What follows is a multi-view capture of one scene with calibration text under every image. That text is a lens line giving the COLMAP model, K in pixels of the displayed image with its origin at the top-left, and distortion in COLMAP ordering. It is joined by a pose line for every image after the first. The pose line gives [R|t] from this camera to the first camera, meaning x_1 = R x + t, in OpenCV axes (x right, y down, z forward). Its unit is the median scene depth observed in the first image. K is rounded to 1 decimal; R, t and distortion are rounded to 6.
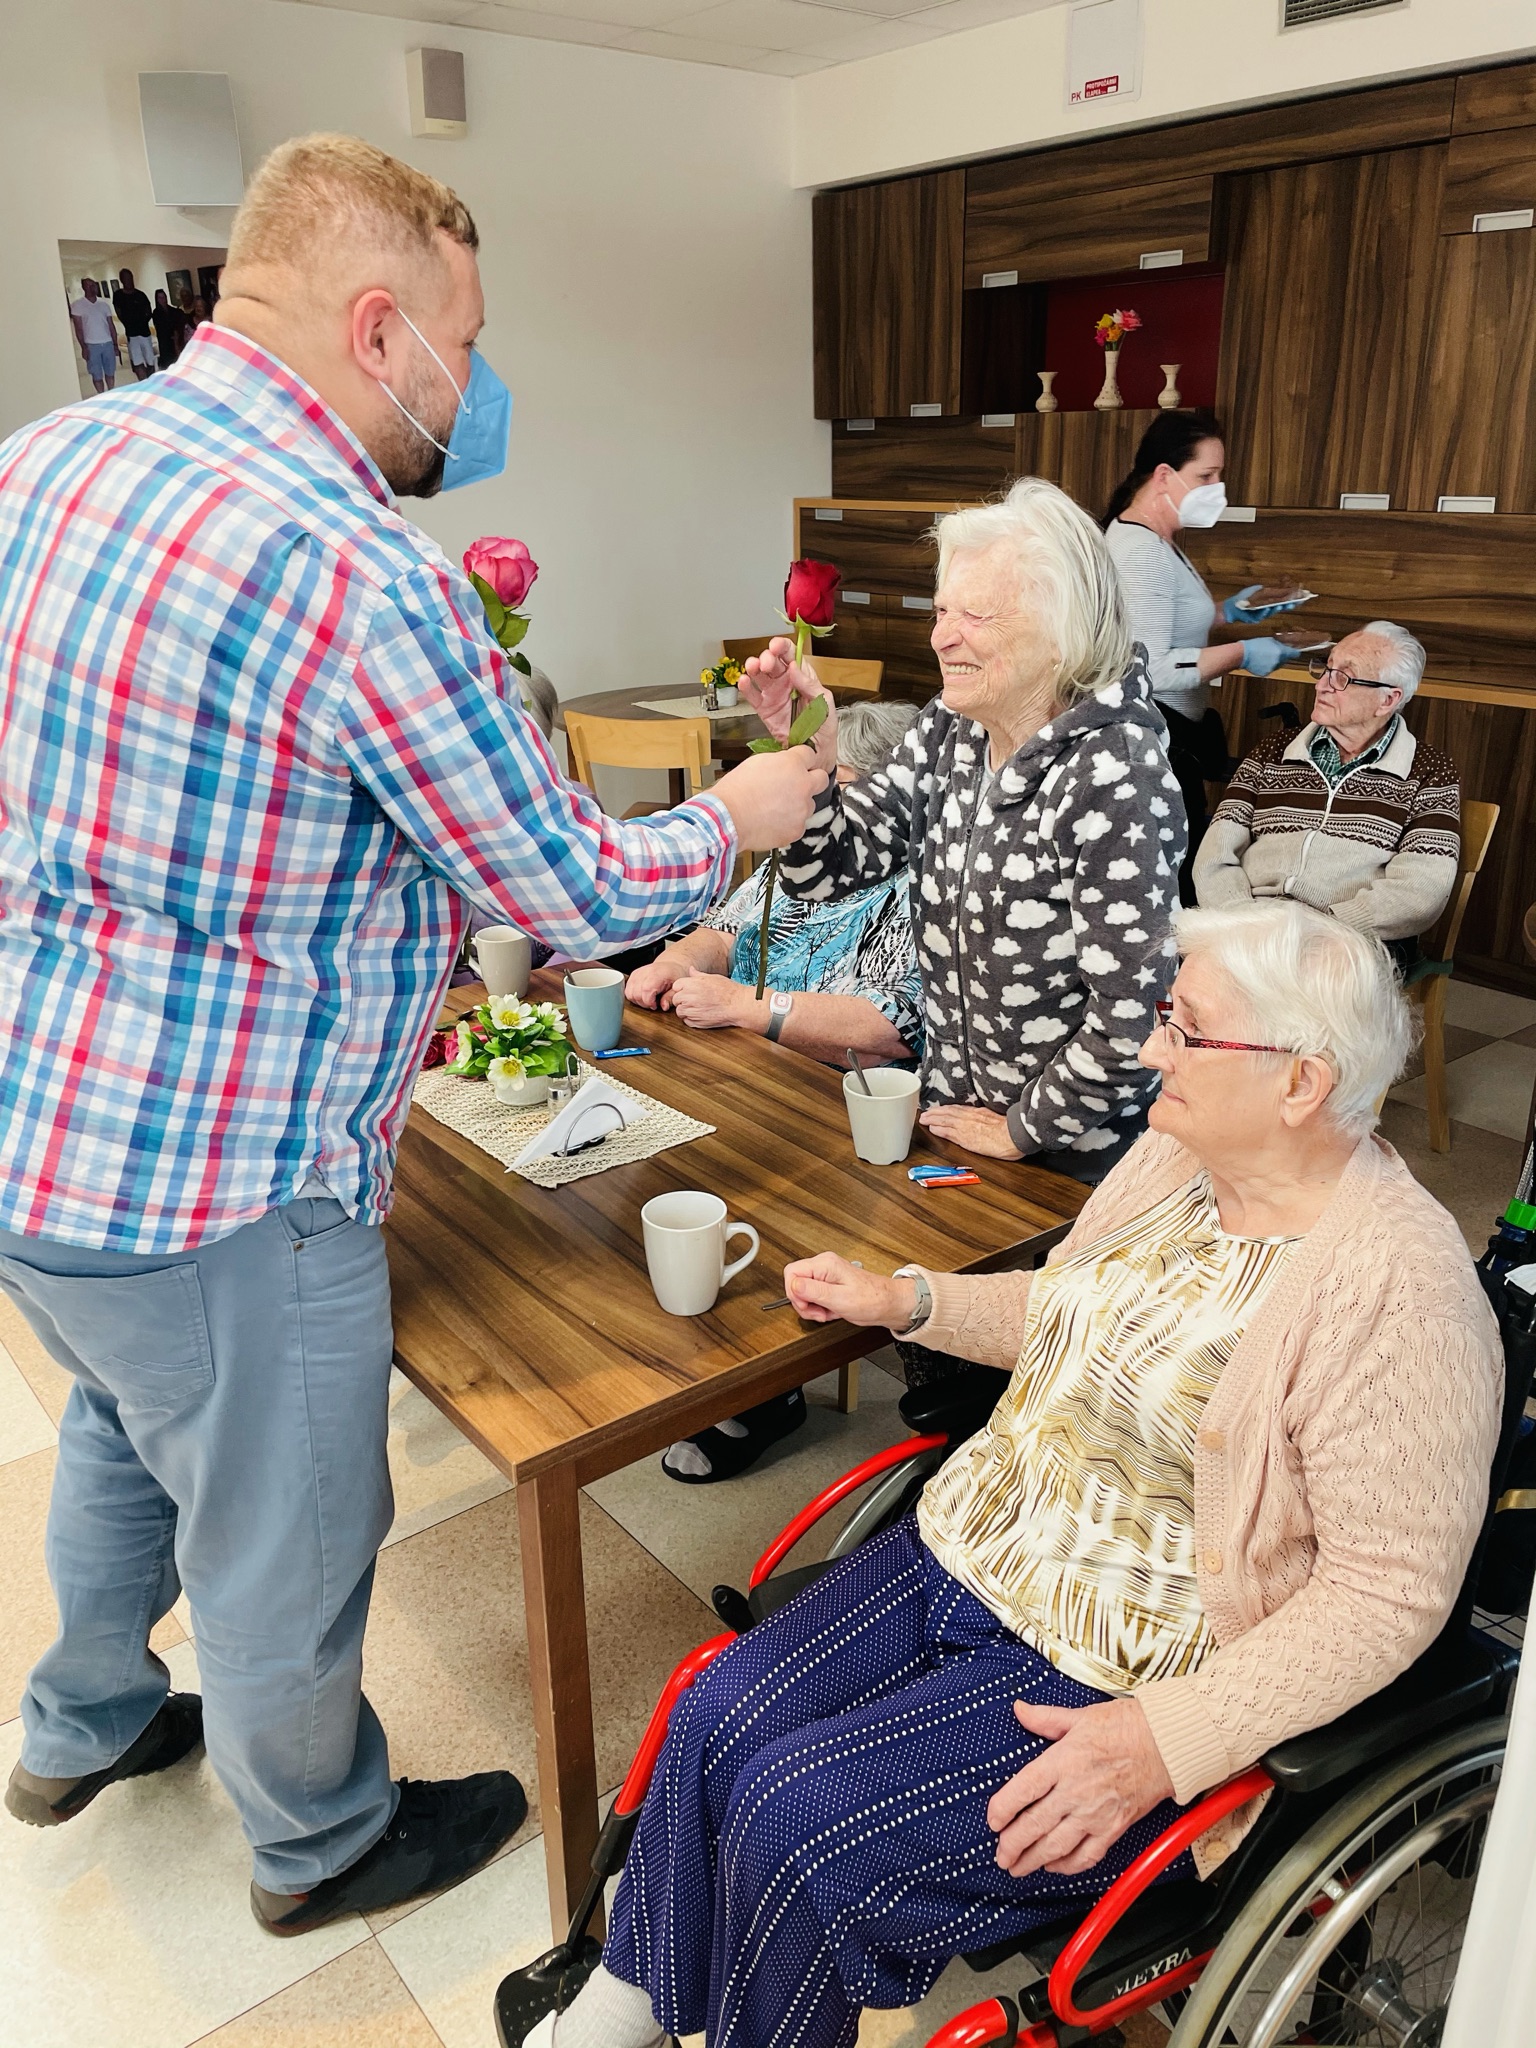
lens RADIAL K [[1564.3, 0, 767.6], [0, 1564.3, 1025.7], [0, 0, 1]] dist [0.055546, -0.043889]
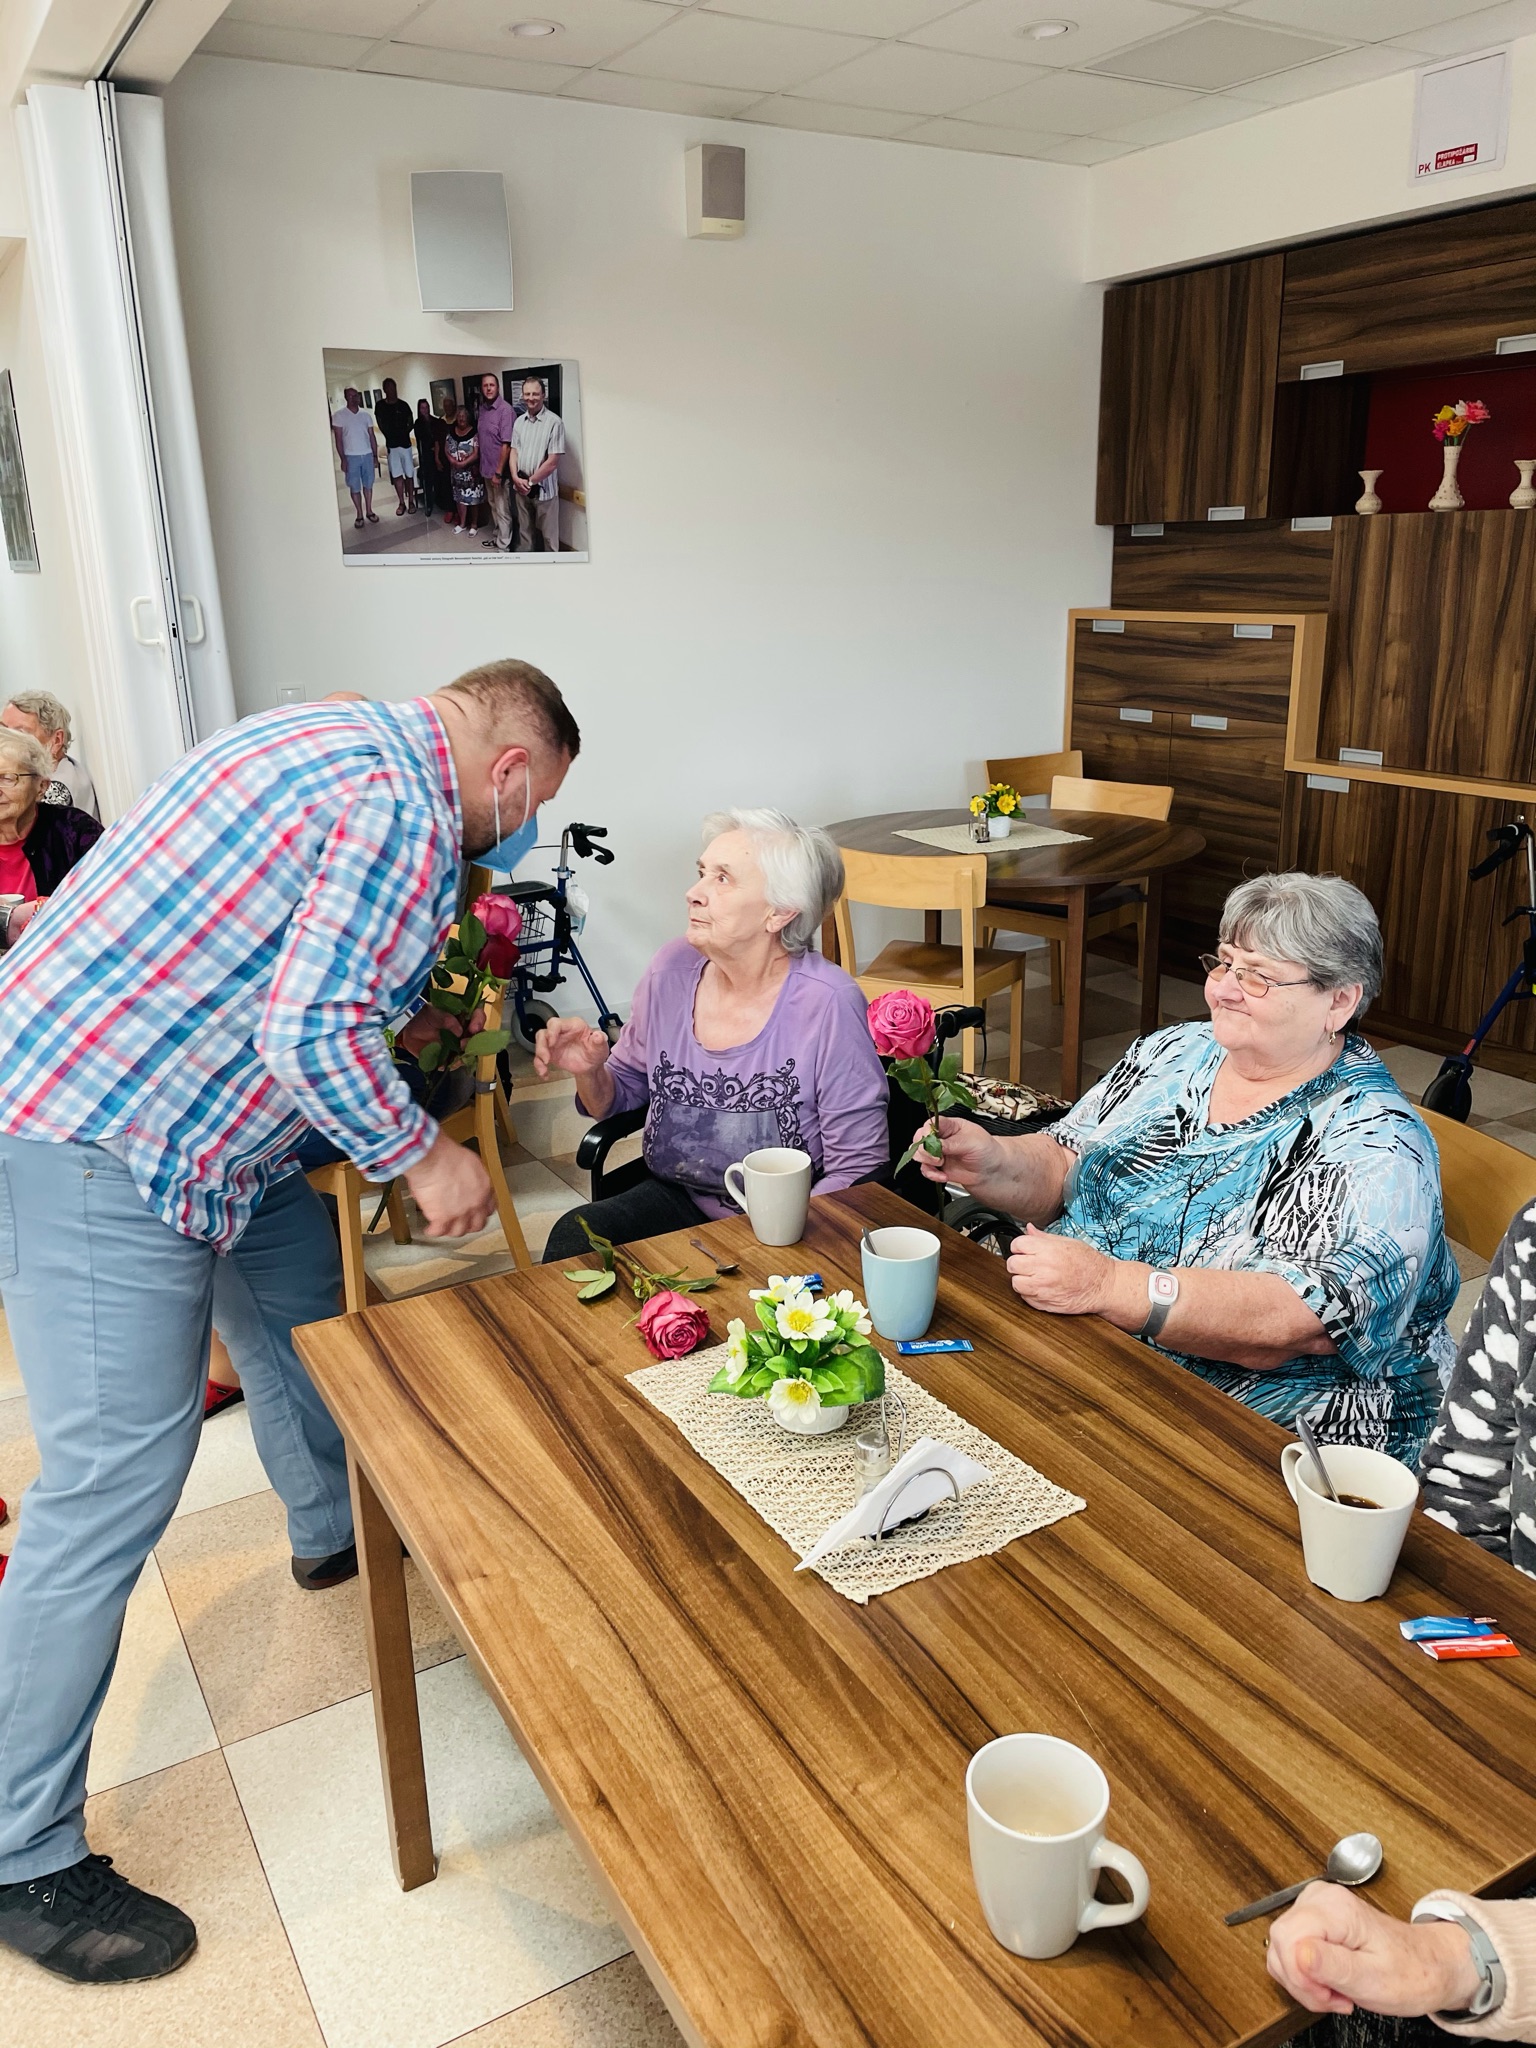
lens RADIAL K [[1564.3, 0, 766.9], [0, 1564.3, 1020.2], [0, 0, 1]] dist [0.055546, -0.043889]
pose [[0.990399, 0.036510, -0.133331, -0.033681], [-0.044968, 0.997125, -0.060987, -0.038330], [0.130721, 0.066397, 0.989193, 0.101709]]
